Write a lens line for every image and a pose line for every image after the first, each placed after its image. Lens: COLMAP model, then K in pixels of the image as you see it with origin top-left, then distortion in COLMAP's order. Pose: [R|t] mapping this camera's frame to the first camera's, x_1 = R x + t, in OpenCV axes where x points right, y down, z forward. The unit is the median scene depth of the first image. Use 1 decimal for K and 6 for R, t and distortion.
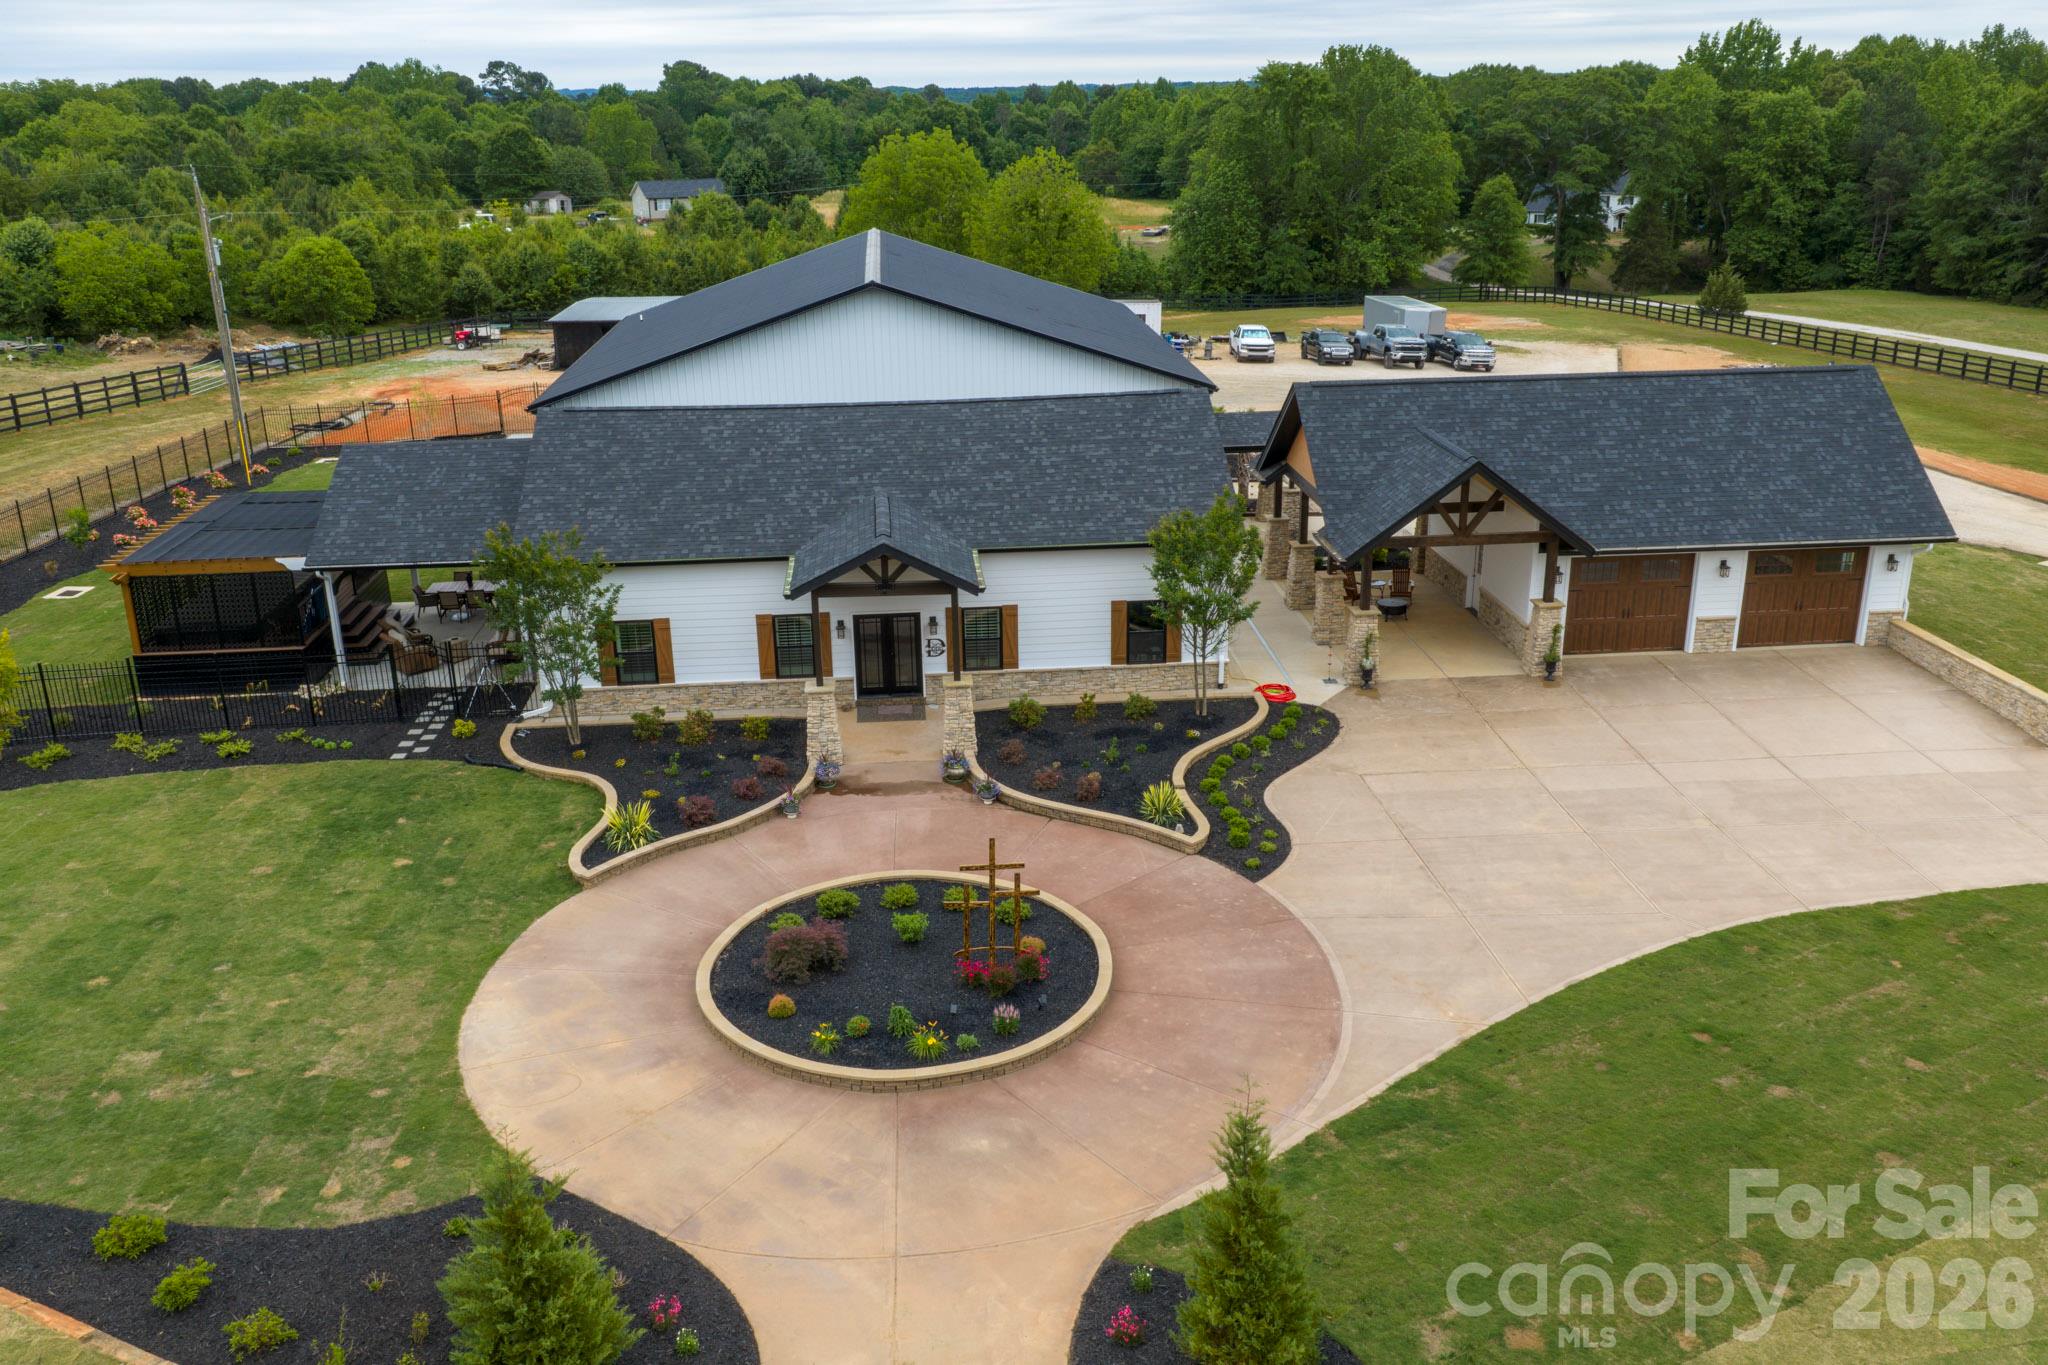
lens RADIAL K [[1695.2, 0, 1028.5], [0, 1695.2, 686.3], [0, 0, 1]] dist [0.009604, -0.018514]
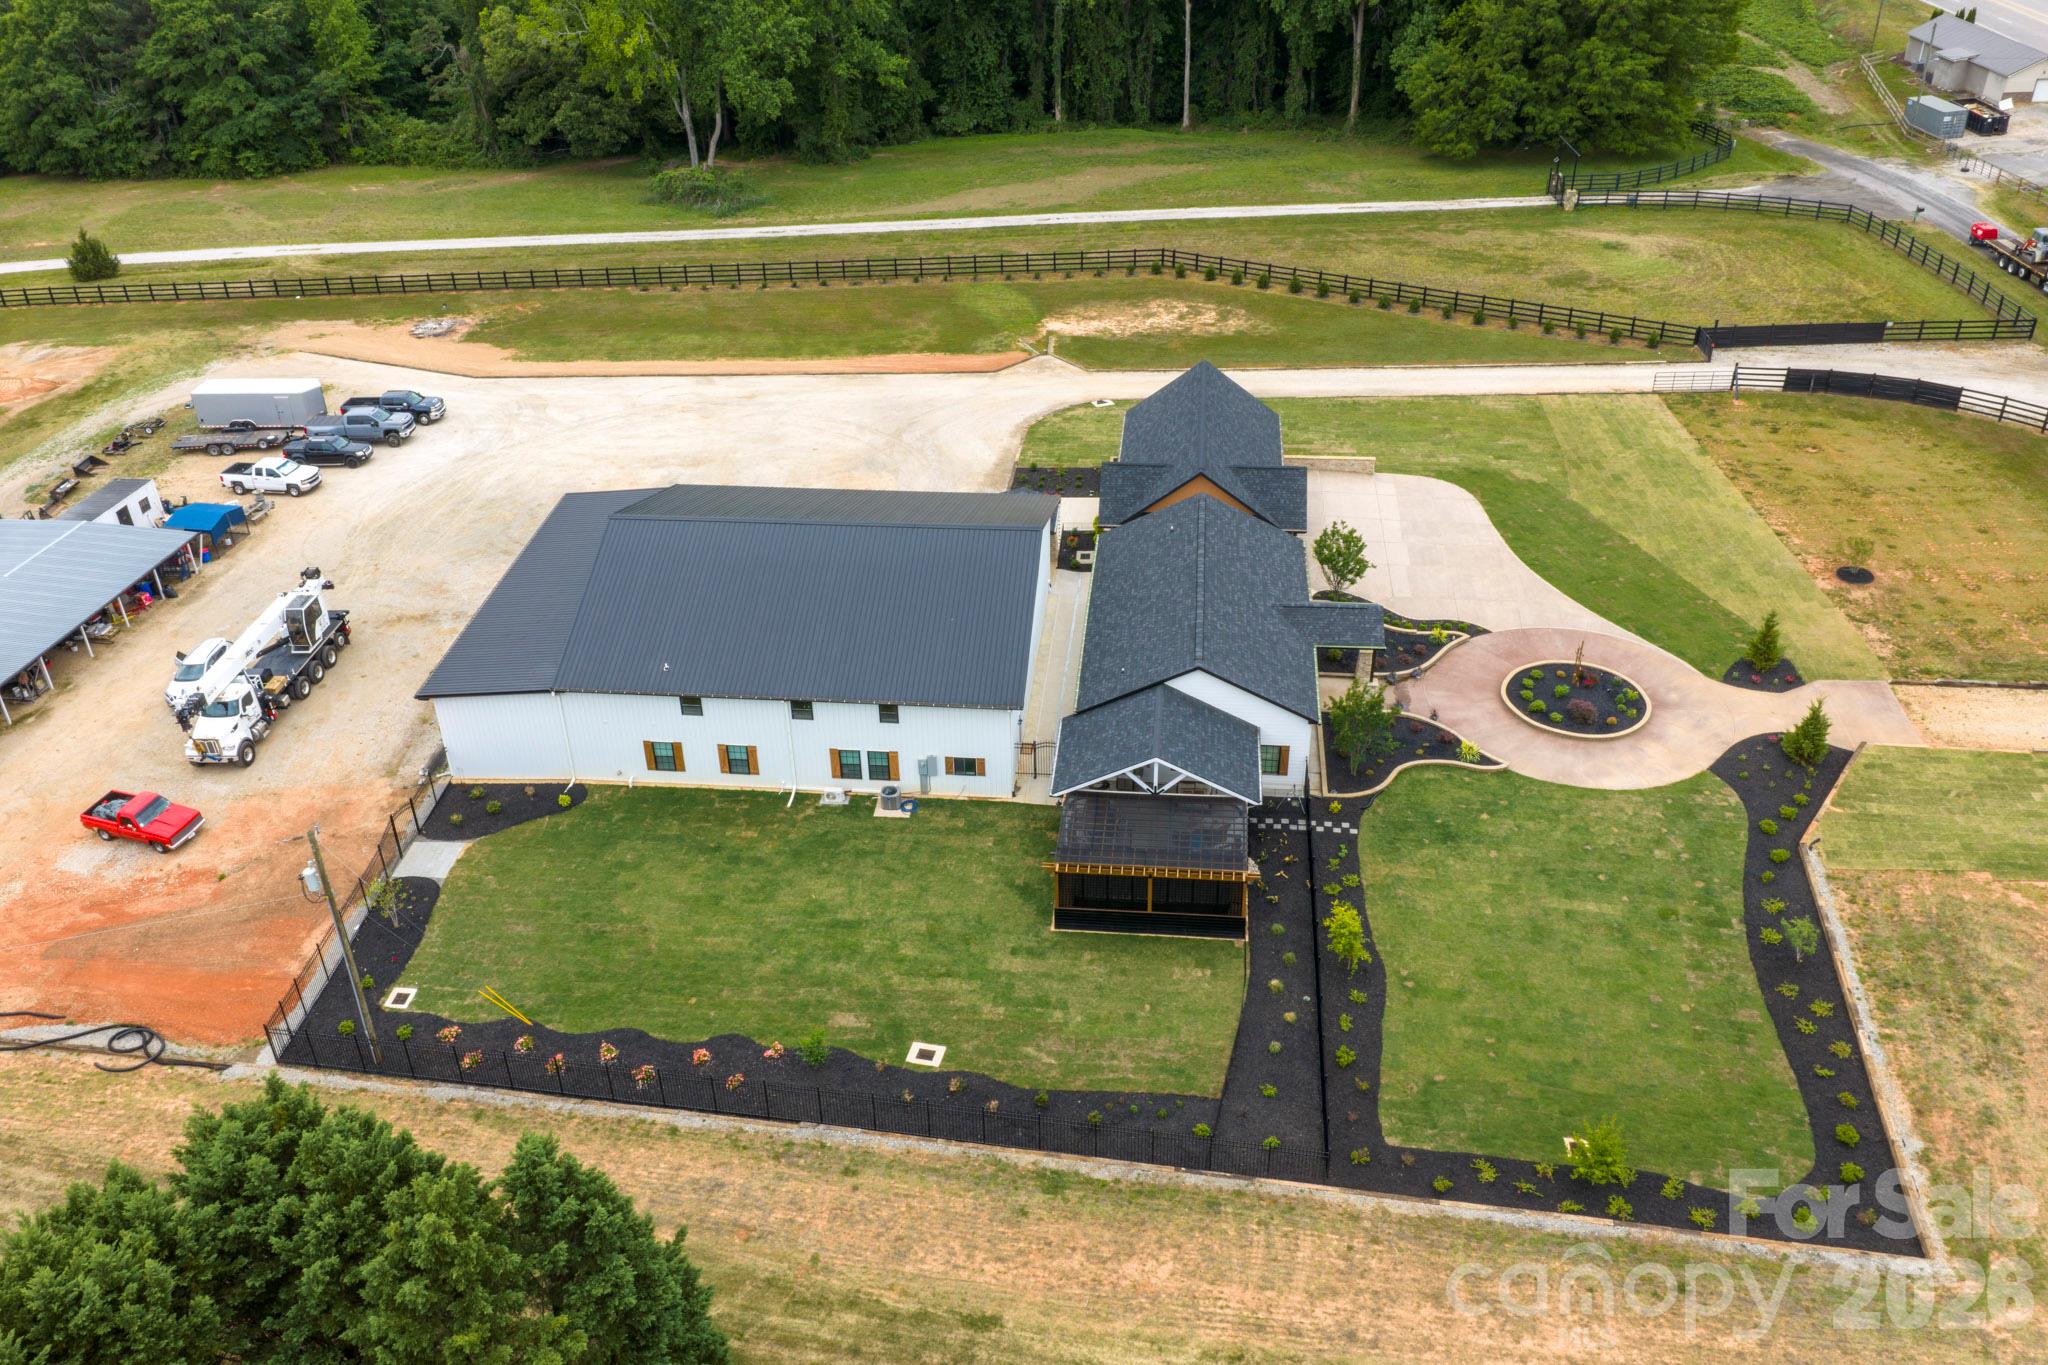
lens RADIAL K [[1695.2, 0, 1024.4], [0, 1695.2, 683.3], [0, 0, 1]] dist [0.009604, -0.018514]
pose [[0.182621, -0.515764, 0.837041, -1.864489], [0.342234, 0.831462, 0.437660, -1.015158], [-0.921697, 0.206538, 0.328355, 0.643718]]
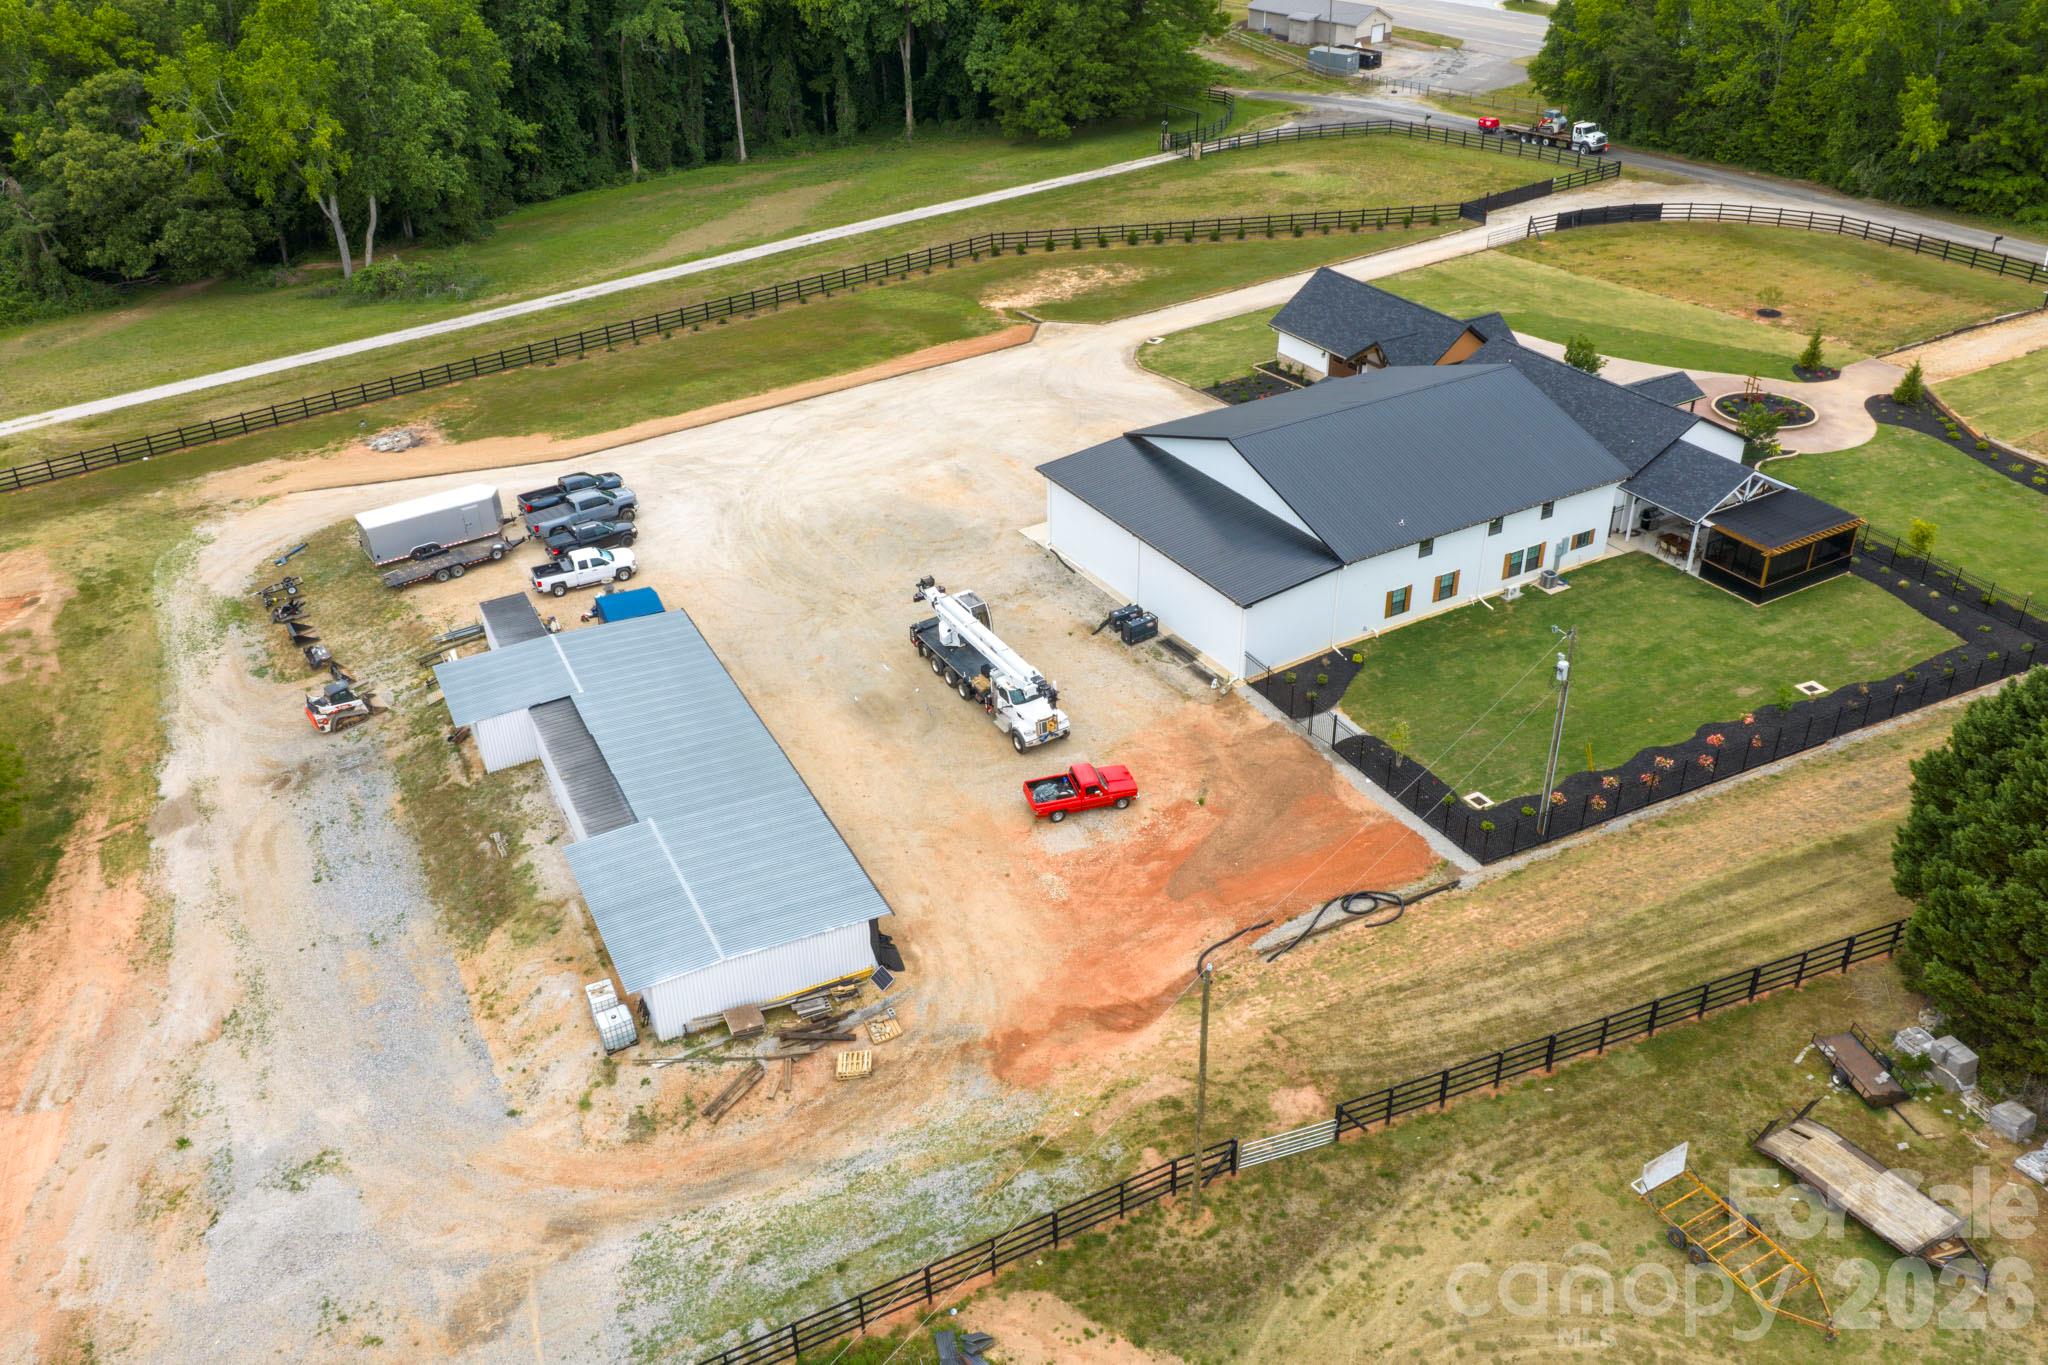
lens RADIAL K [[1695.2, 0, 1024.6], [0, 1695.2, 682.6], [0, 0, 1]] dist [0.009604, -0.018514]
pose [[-0.431129, -0.443334, 0.785864, -2.008249], [0.321726, 0.738185, 0.592938, -1.683215], [-0.842983, 0.508466, -0.175621, 2.535619]]
